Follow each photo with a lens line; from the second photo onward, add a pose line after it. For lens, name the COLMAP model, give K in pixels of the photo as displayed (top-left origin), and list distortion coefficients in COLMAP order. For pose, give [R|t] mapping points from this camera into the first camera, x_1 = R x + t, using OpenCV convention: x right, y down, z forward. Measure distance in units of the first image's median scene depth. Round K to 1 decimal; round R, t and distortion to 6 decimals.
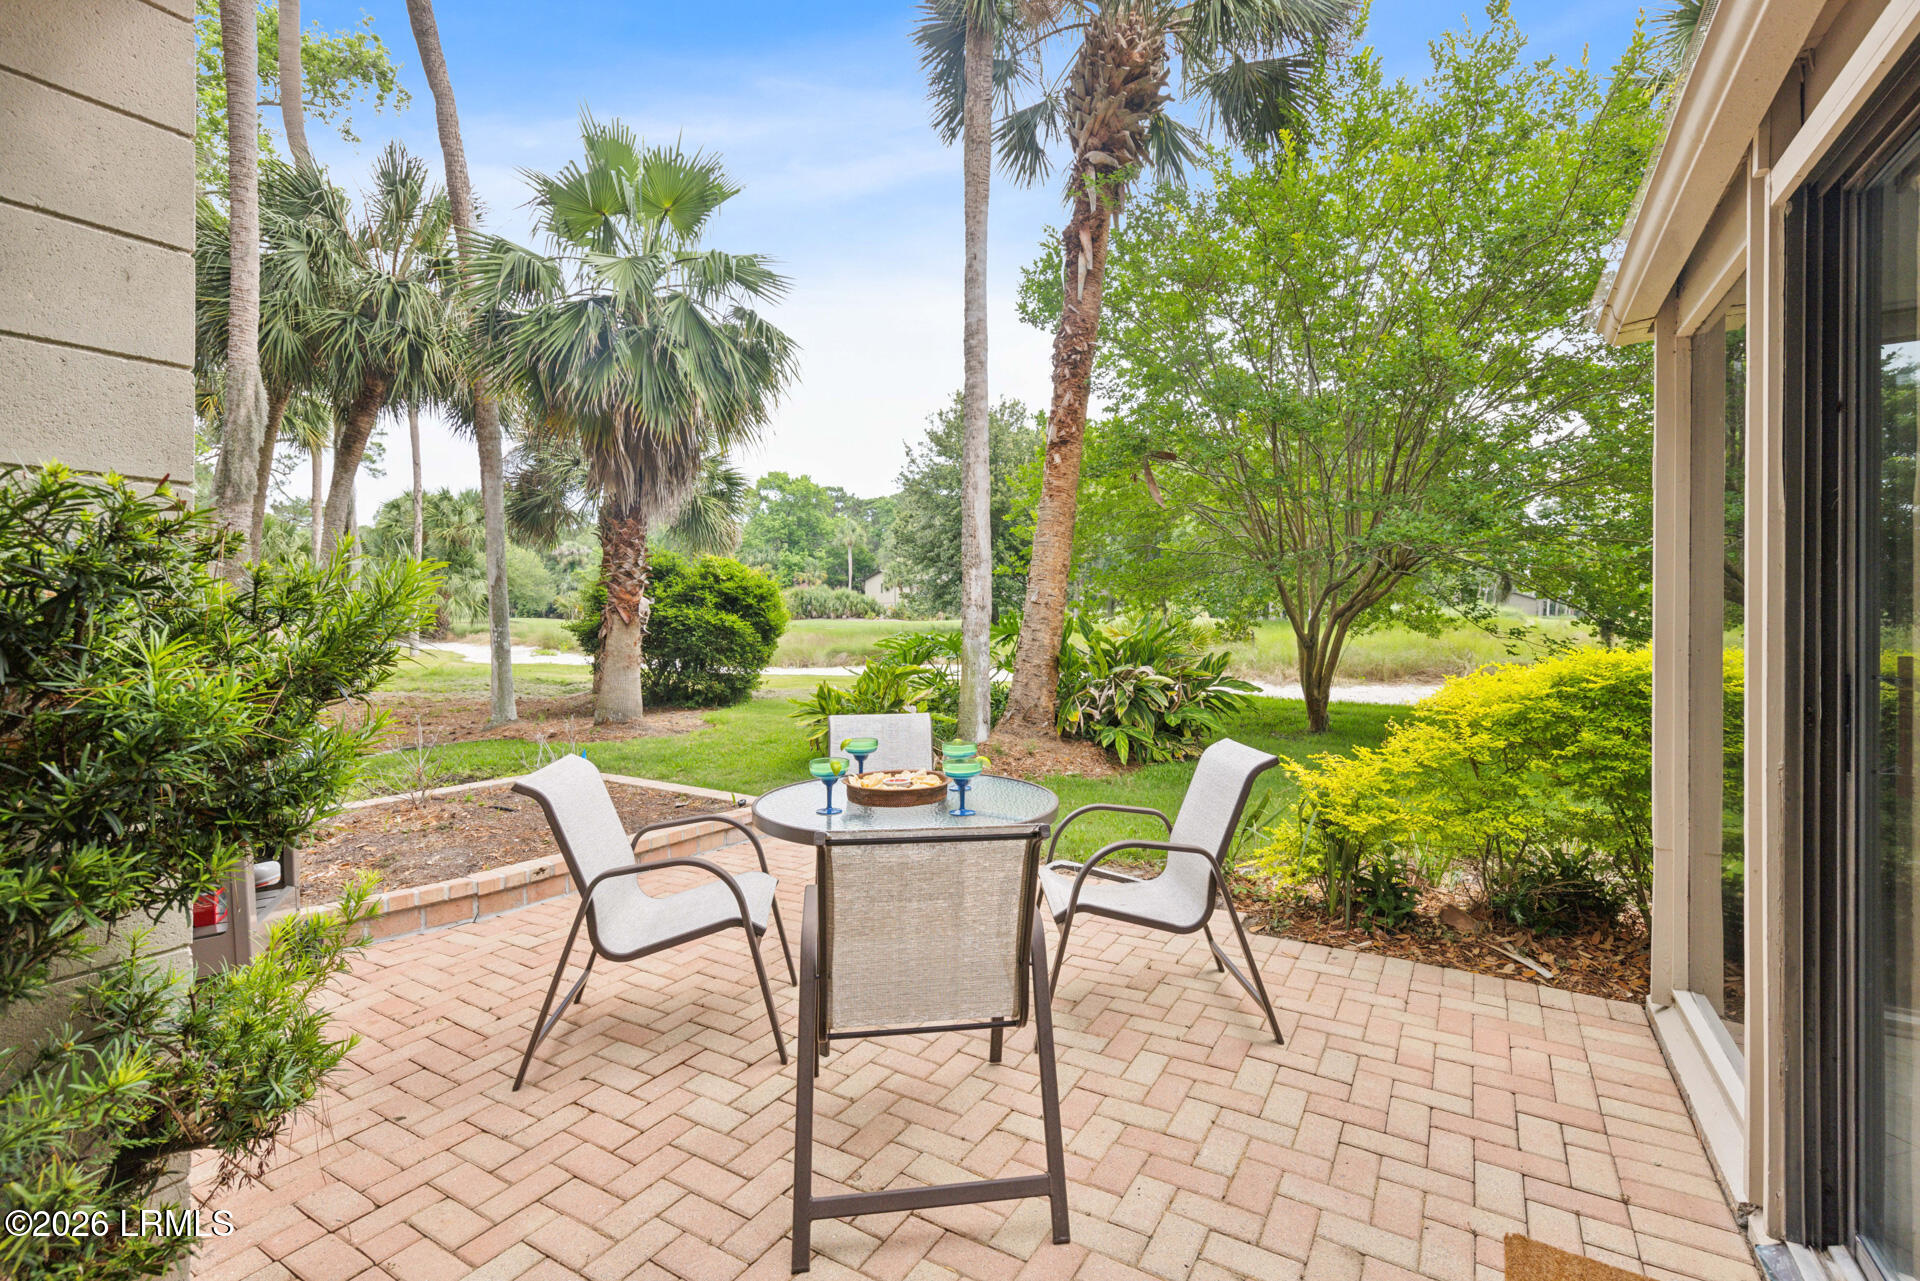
lens RADIAL K [[844.4, 0, 960.0], [0, 844.4, 640.5], [0, 0, 1]] dist [0.001052, 0.000062]
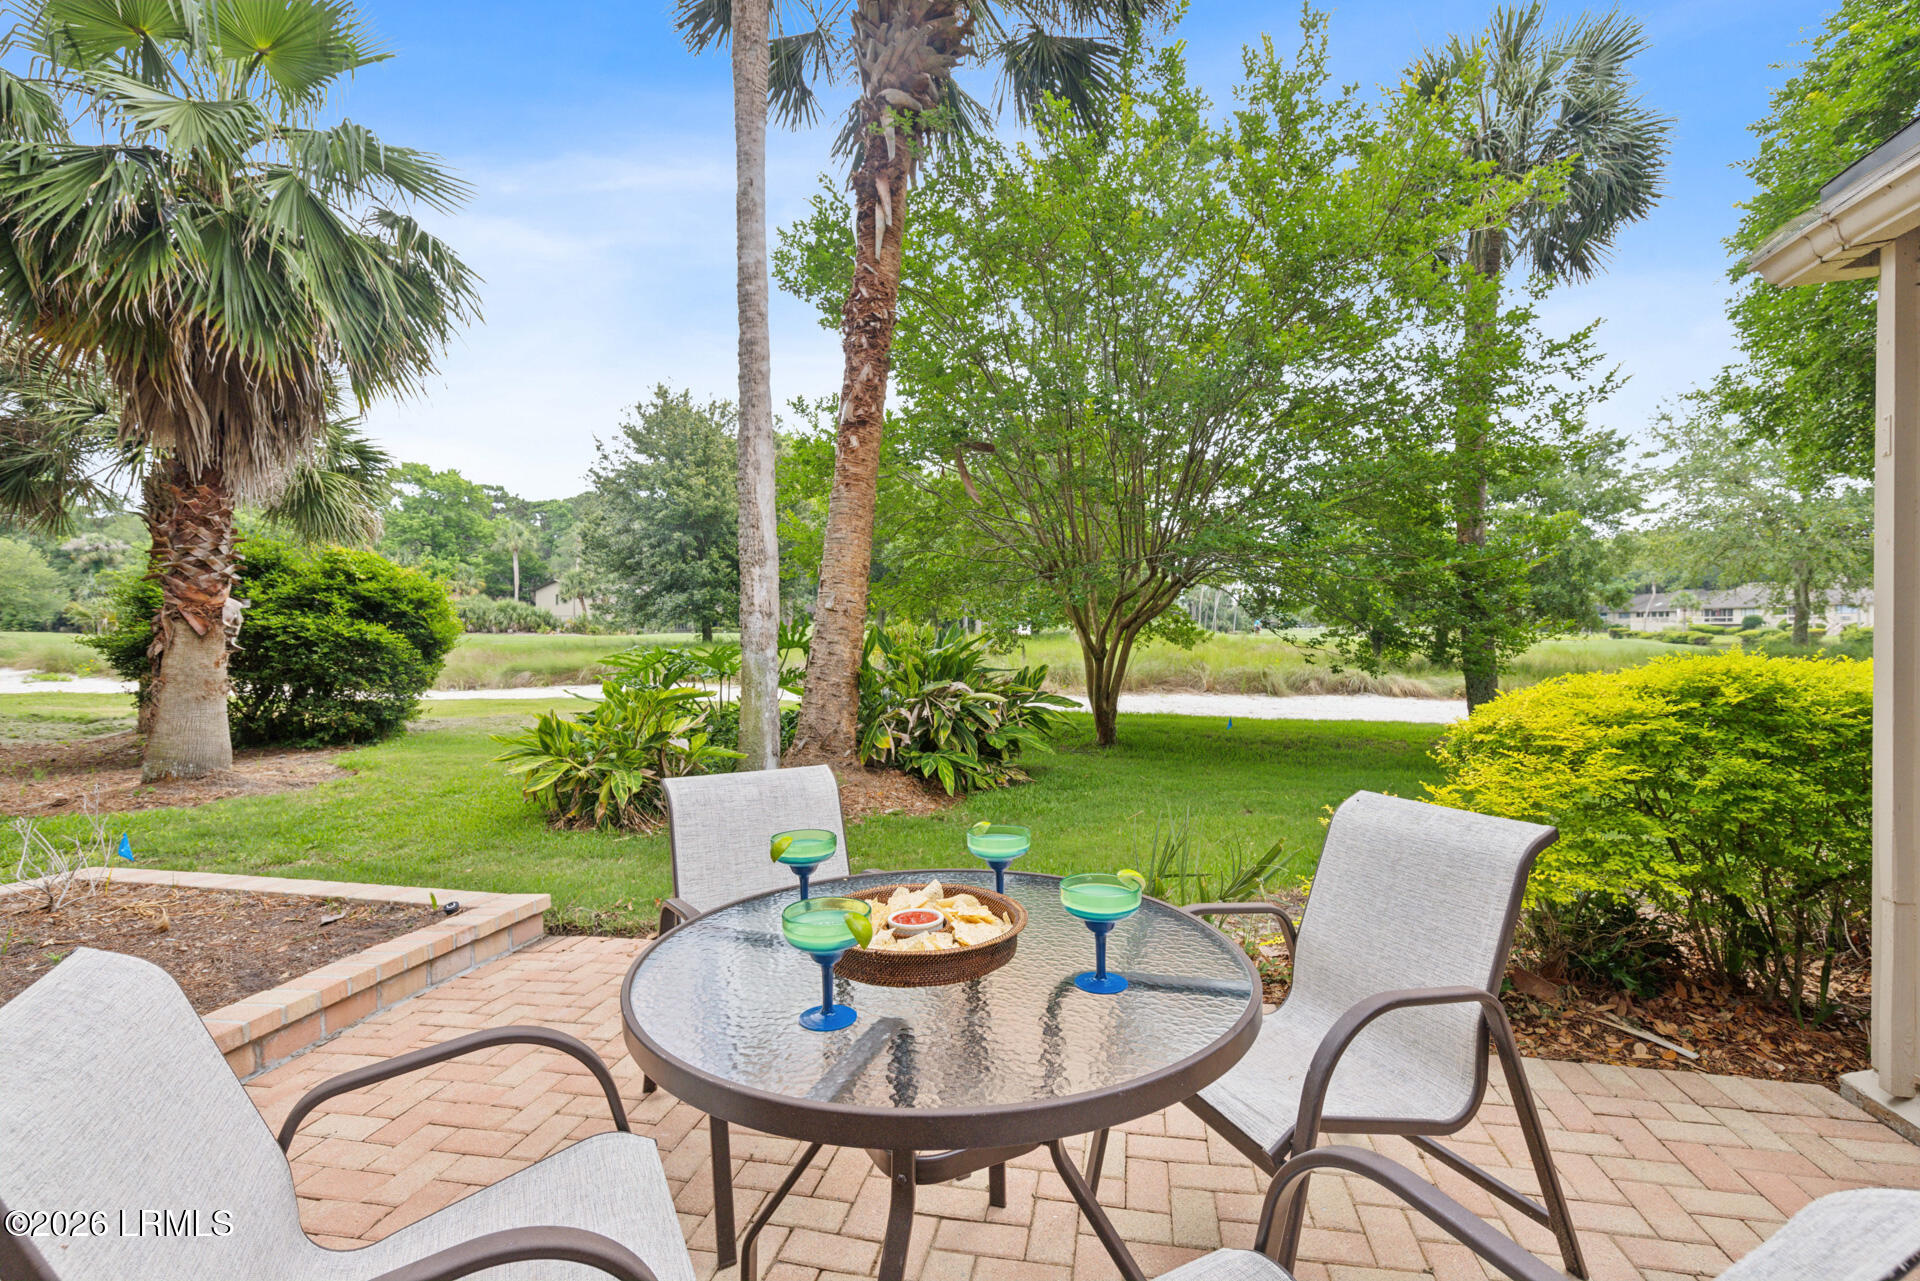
lens RADIAL K [[795.2, 0, 963.7], [0, 795.2, 664.6], [0, 0, 1]] dist [0.004671, -0.000185]
pose [[0.923436, -0.012369, 0.383553, -0.065032], [0.007870, 0.999881, 0.013299, 0.000469], [-0.383672, -0.009262, 0.923423, 0.146366]]
